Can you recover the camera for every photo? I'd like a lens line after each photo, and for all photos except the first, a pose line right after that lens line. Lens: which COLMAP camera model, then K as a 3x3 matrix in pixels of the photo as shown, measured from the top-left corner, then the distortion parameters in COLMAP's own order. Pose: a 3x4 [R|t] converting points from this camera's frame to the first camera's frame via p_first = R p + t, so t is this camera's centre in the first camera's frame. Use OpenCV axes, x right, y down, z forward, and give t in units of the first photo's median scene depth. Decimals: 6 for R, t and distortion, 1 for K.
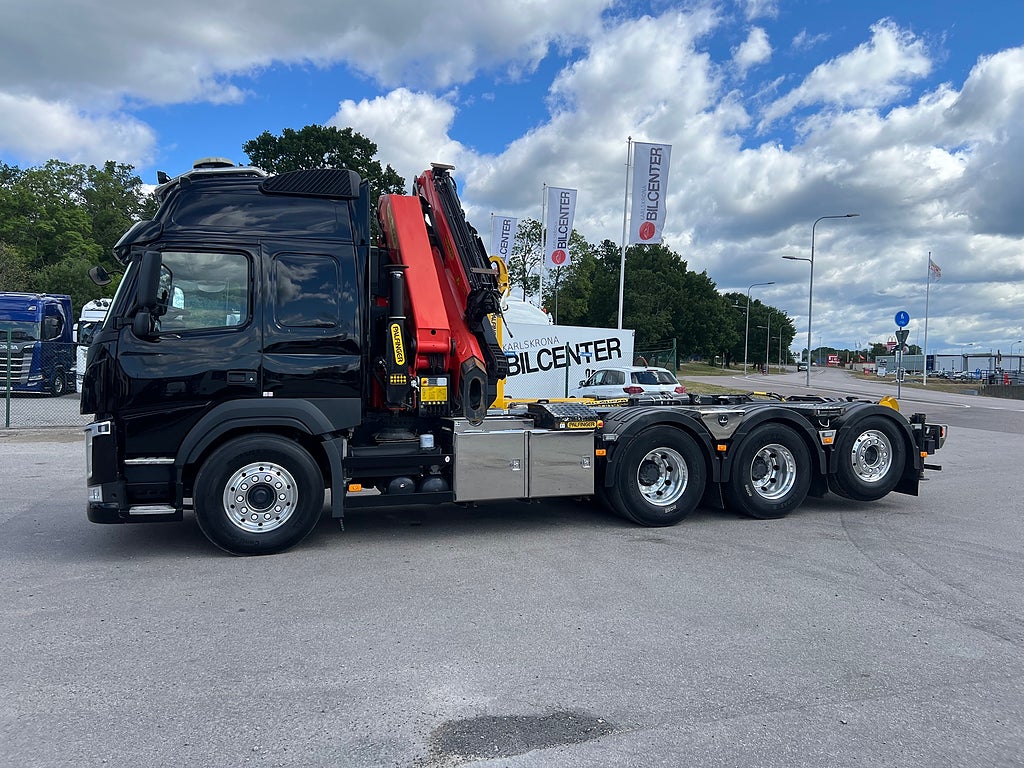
lens RADIAL K [[775.2, 0, 507.5], [0, 775.2, 390.8], [0, 0, 1]] dist [0.047969, -0.050953]
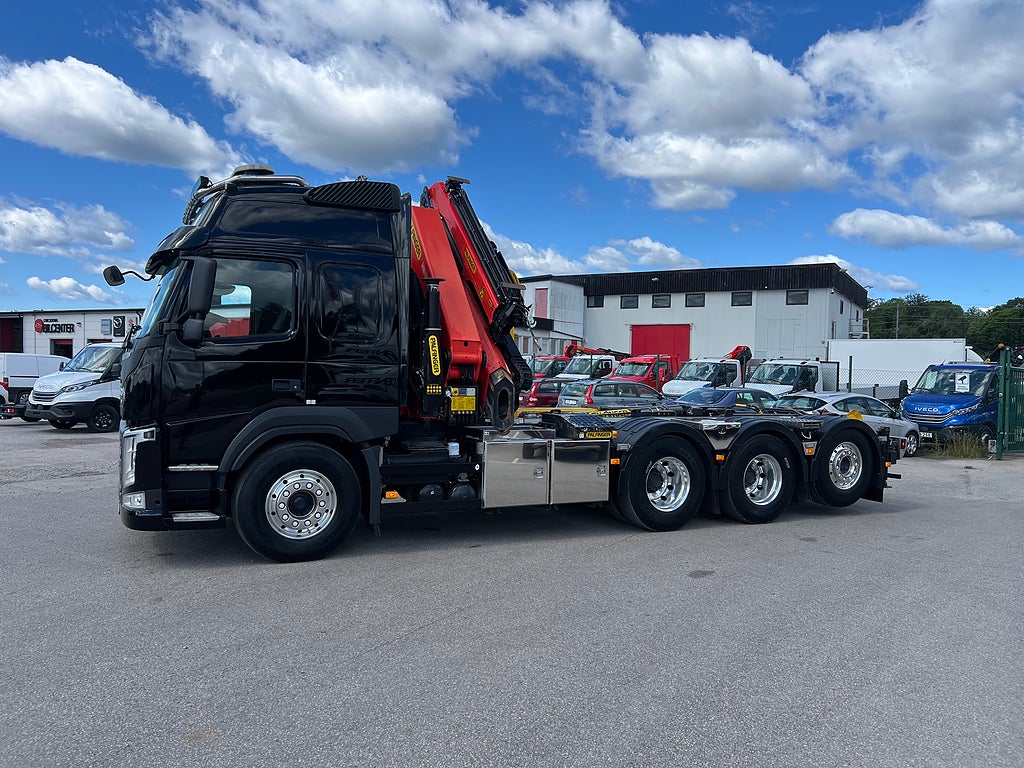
lens RADIAL K [[775.2, 0, 514.9], [0, 775.2, 384.1], [0, 0, 1]] dist [0.047969, -0.050953]
pose [[0.992785, 0.020493, 0.118141, -0.150191], [-0.019596, 0.999770, -0.008753, -0.014145], [-0.118293, 0.006375, 0.992958, -0.032713]]
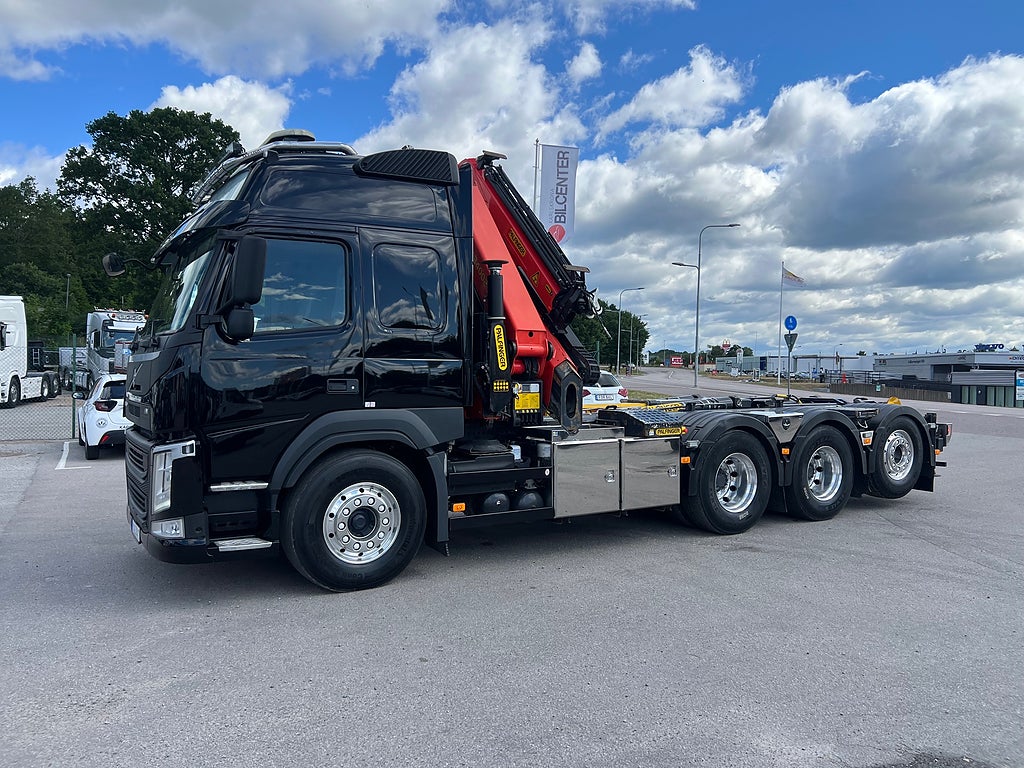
lens RADIAL K [[775.2, 0, 519.5], [0, 775.2, 388.1], [0, 0, 1]] dist [0.047969, -0.050953]
pose [[0.979350, -0.009415, 0.201955, -0.291591], [0.010511, 0.999935, -0.004358, -0.007750], [-0.201901, 0.006391, 0.979385, 0.102730]]
